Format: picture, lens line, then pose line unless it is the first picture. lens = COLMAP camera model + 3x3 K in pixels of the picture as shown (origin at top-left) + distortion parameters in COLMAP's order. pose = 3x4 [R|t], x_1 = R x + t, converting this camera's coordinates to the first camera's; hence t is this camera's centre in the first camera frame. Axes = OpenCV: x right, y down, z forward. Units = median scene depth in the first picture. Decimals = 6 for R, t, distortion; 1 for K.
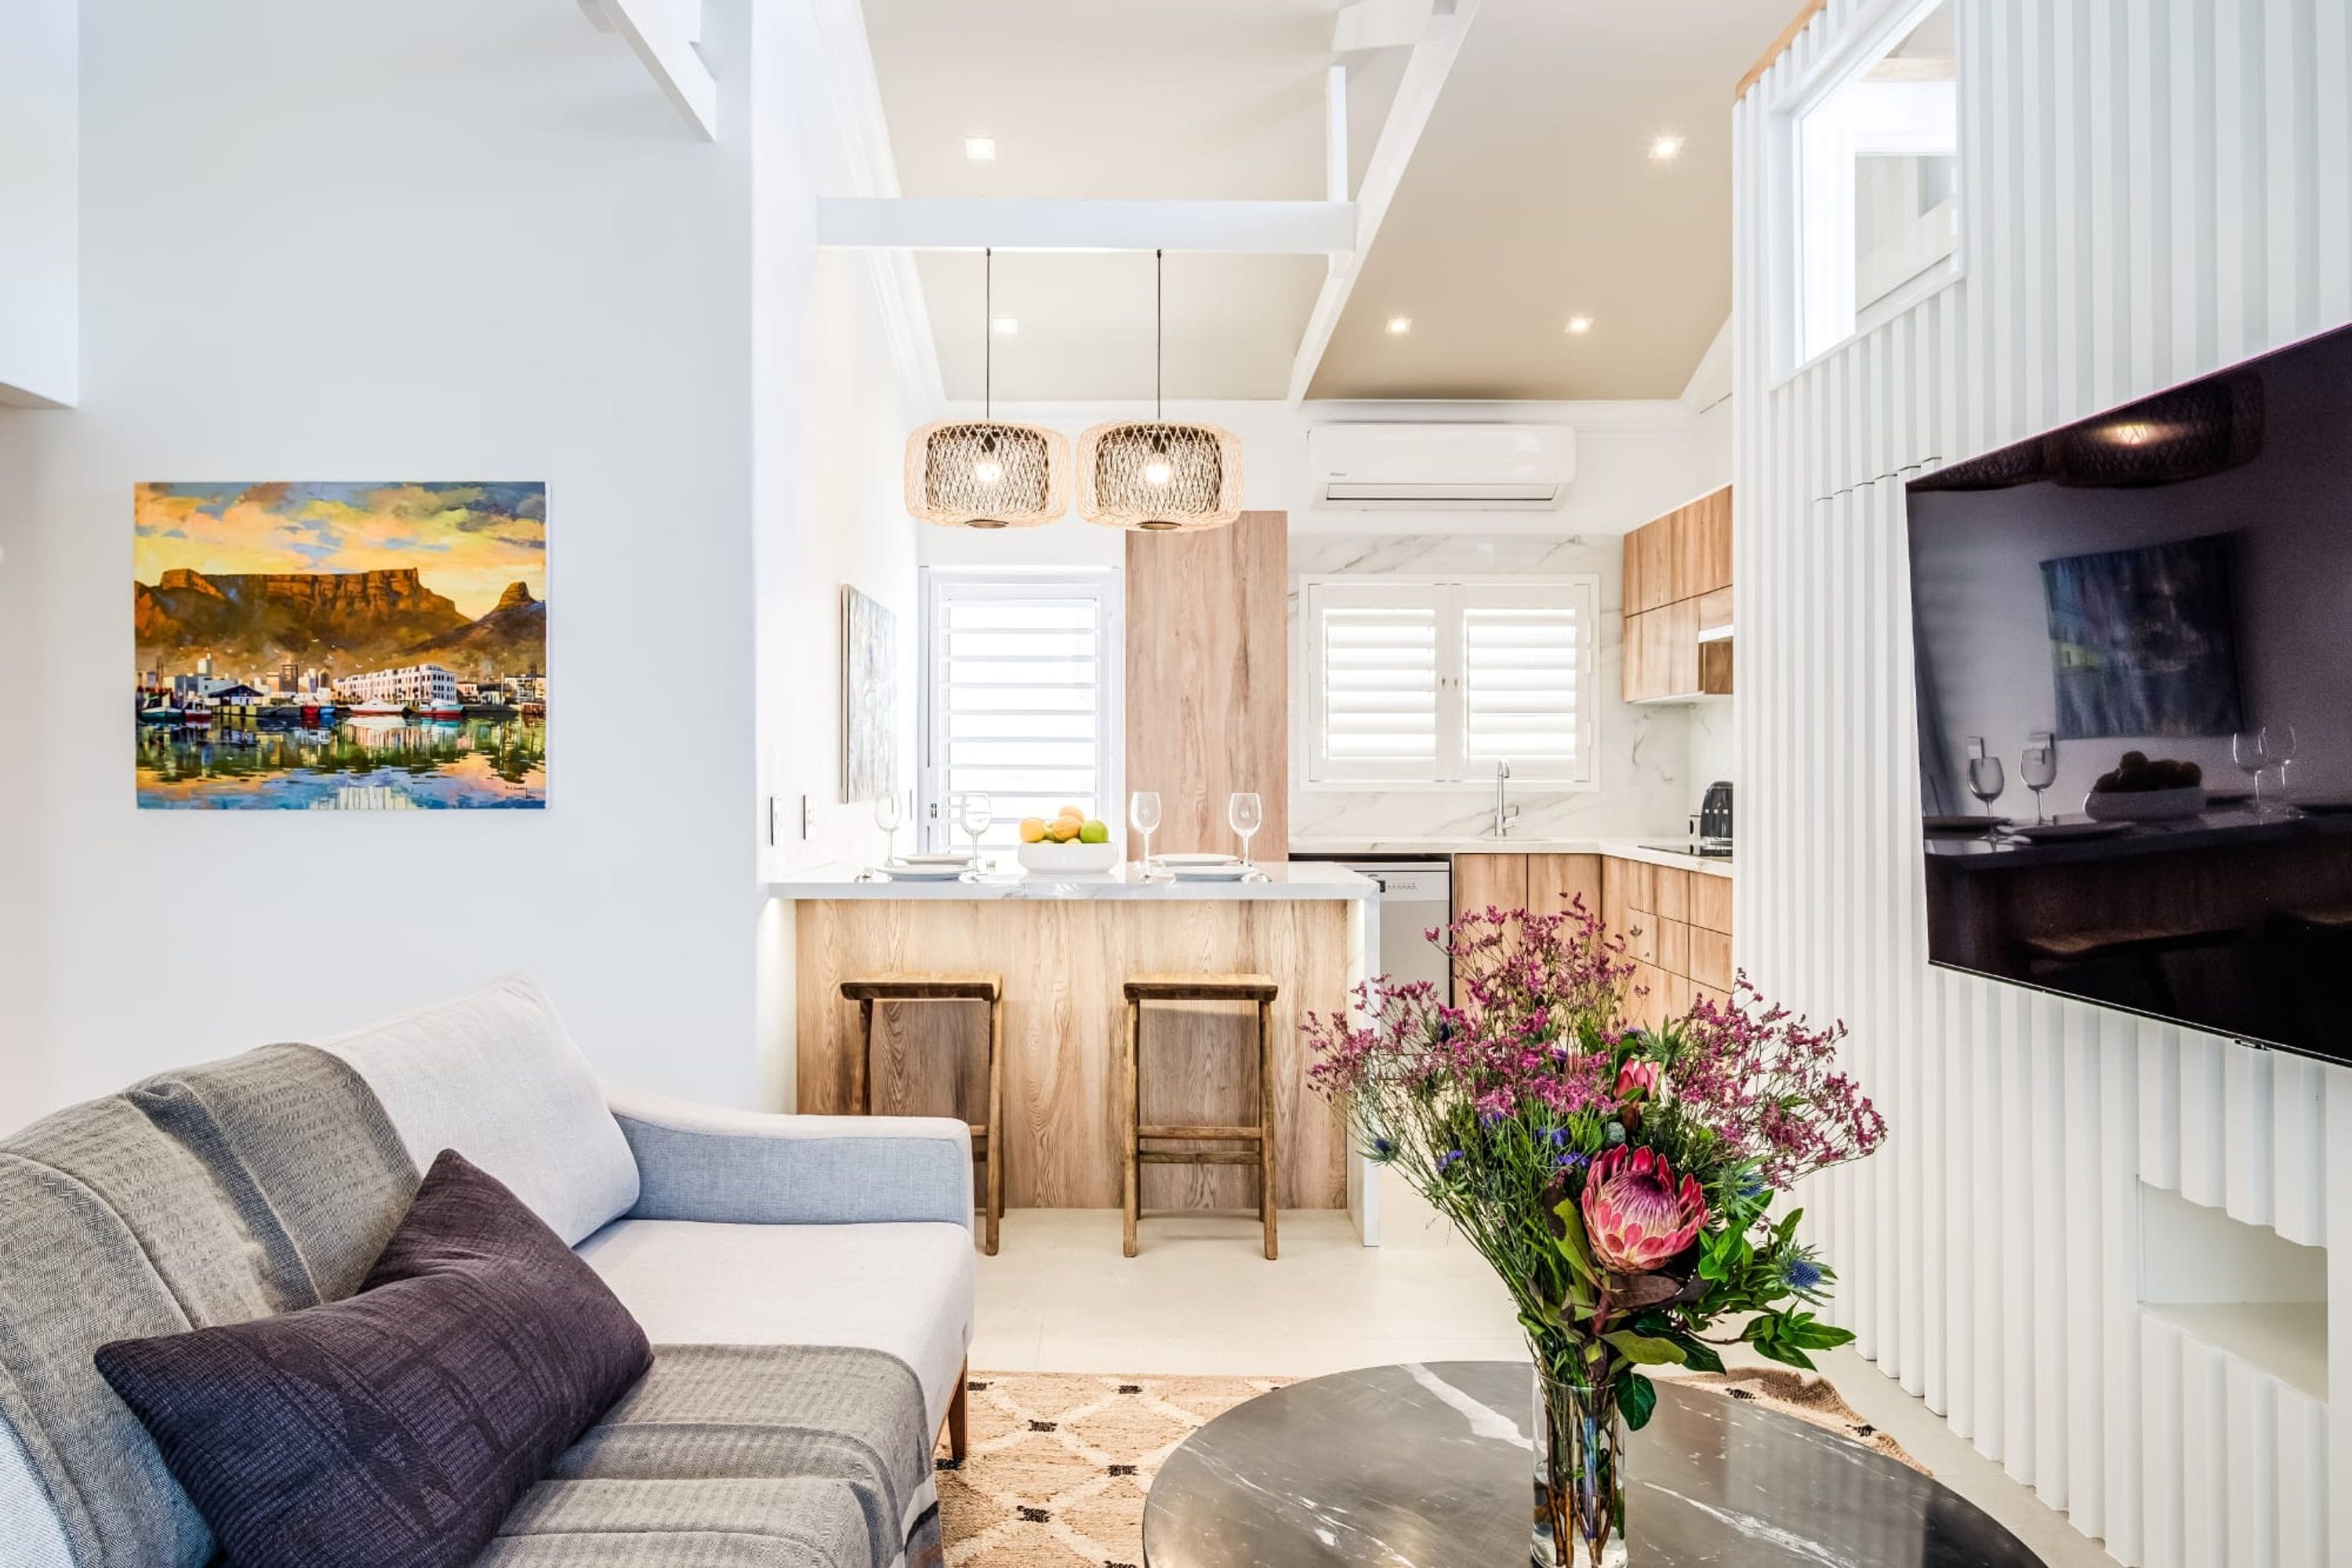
lens RADIAL K [[1608.2, 0, 1098.6], [0, 1608.2, 617.2], [0, 0, 1]] dist [-0.000220, 0.001721]
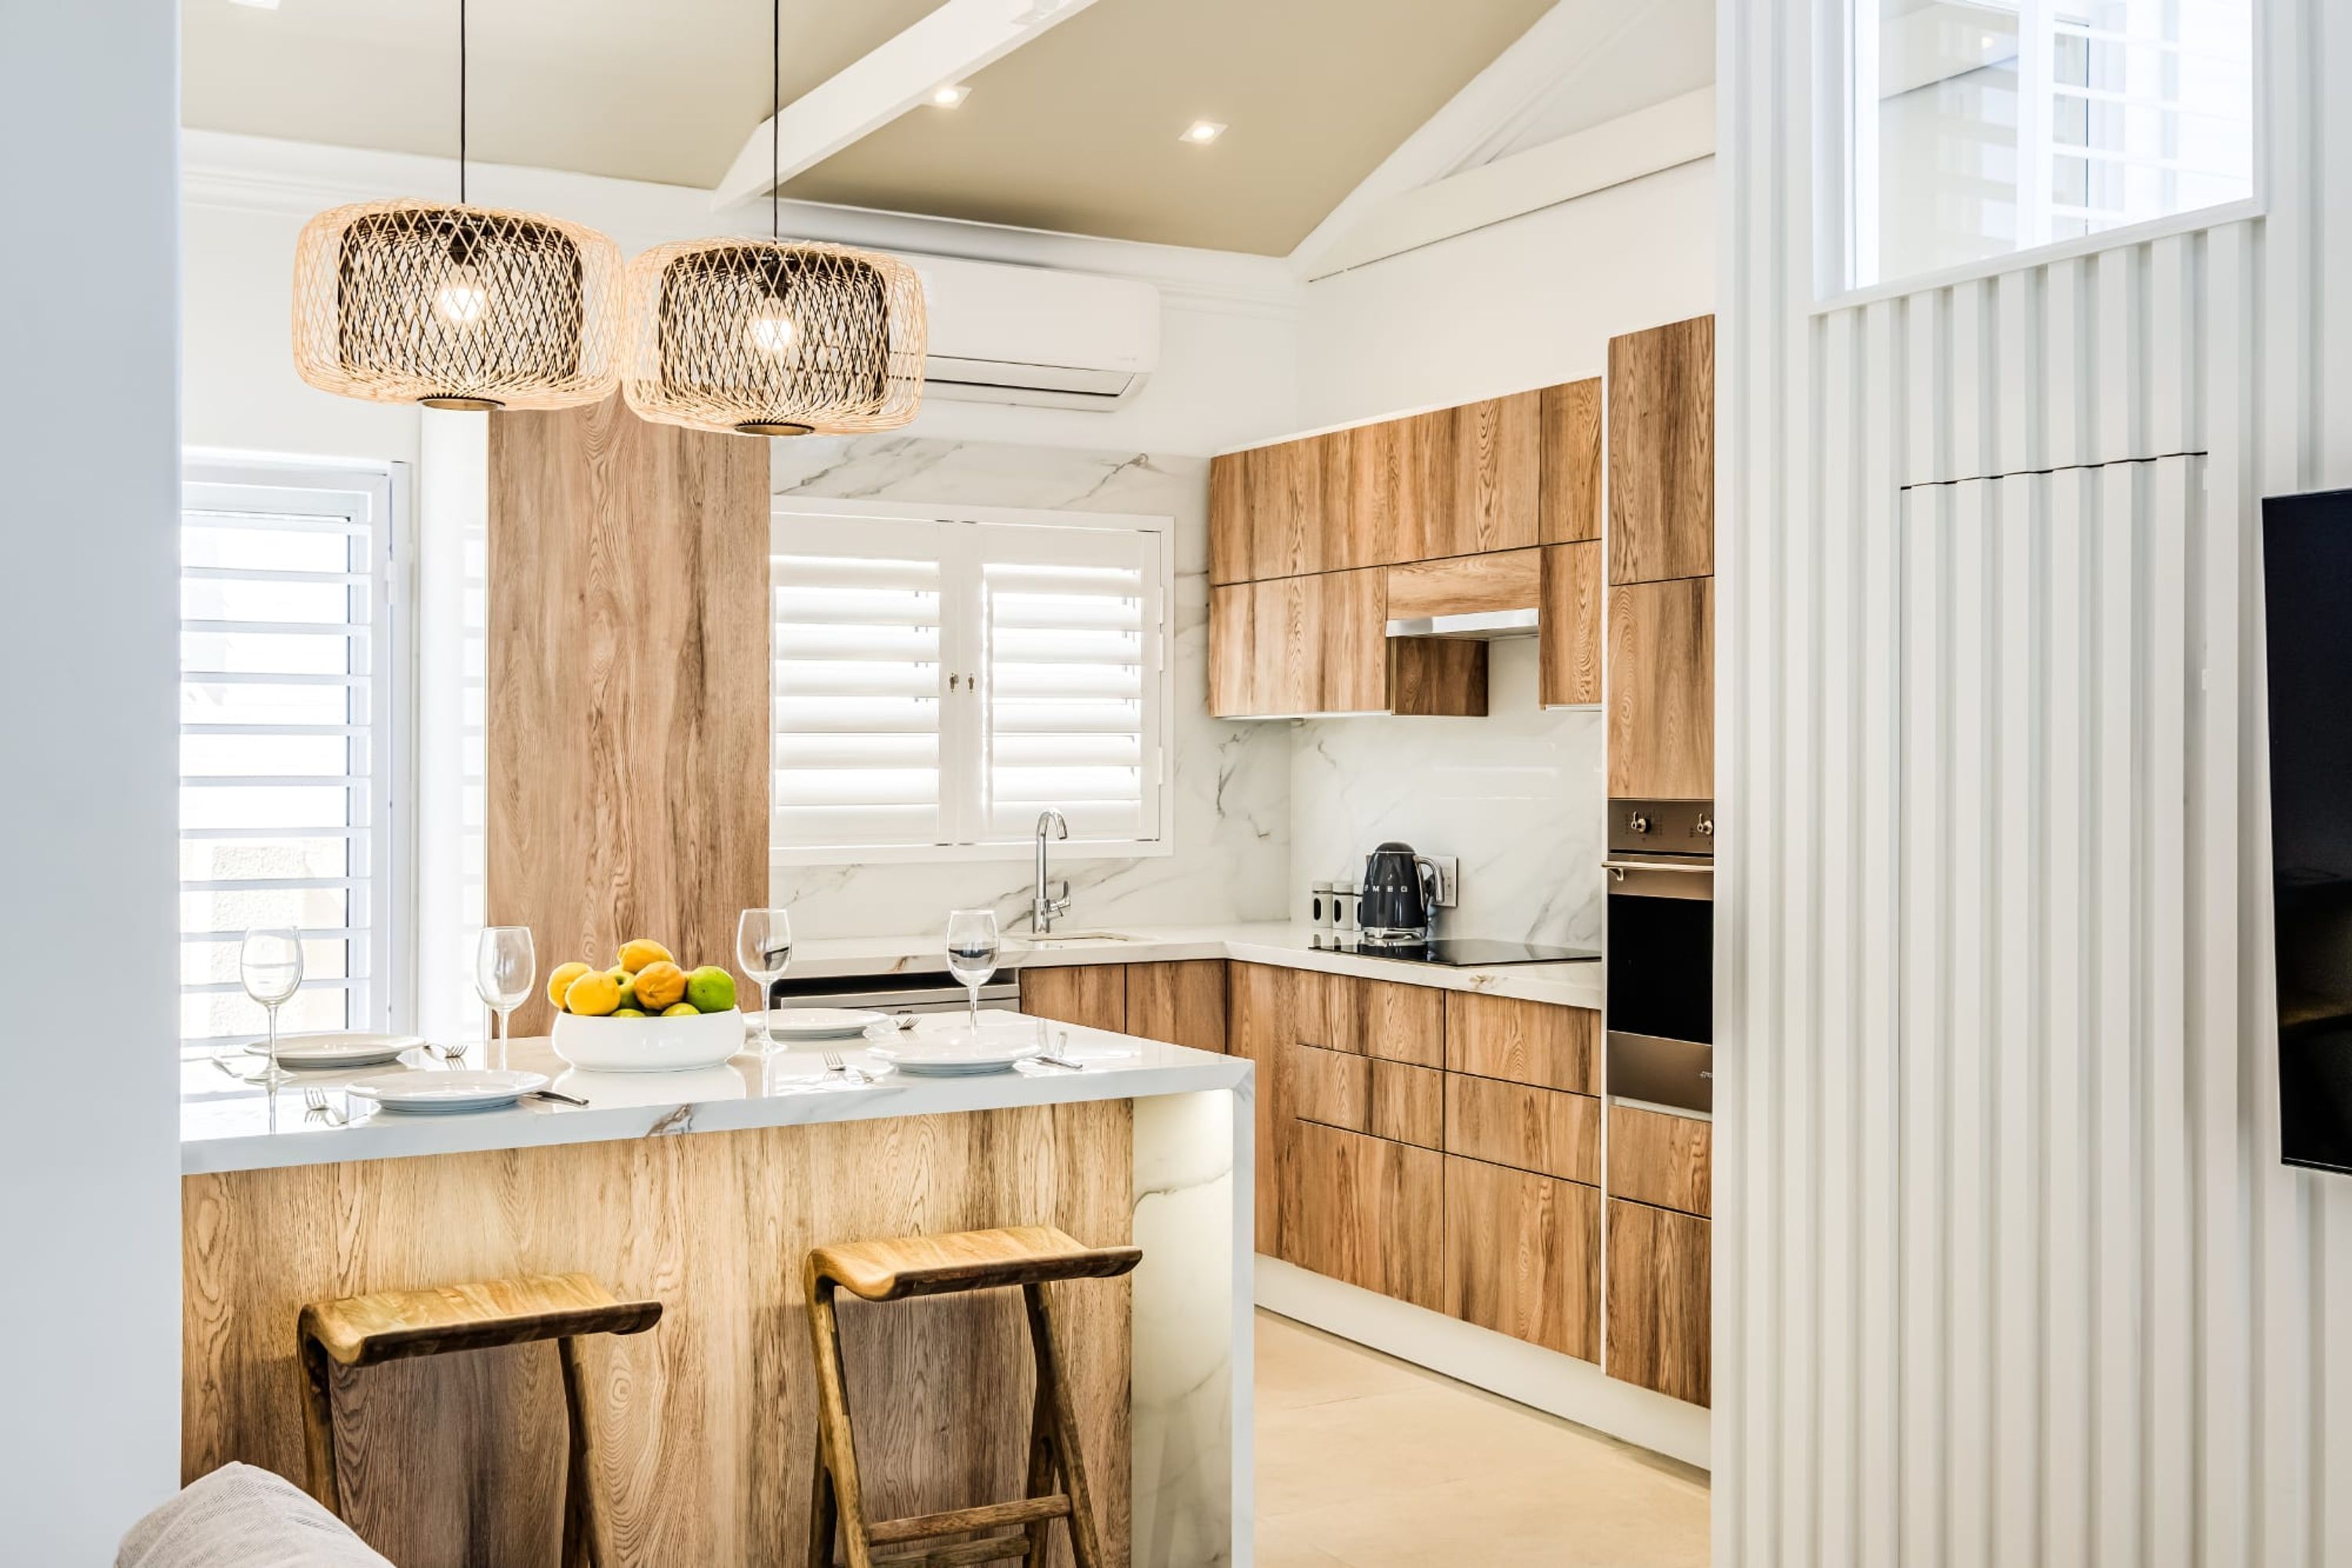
lens RADIAL K [[2592.5, 0, 1184.9], [0, 2592.5, 528.2], [0, 0, 1]] dist [-0.010967, 0.125319]
pose [[0.849707, 0.041820, 0.525594, -0.249764], [-0.047896, 0.998850, -0.002045, -0.021904], [-0.525075, -0.023436, 0.850733, 0.124310]]
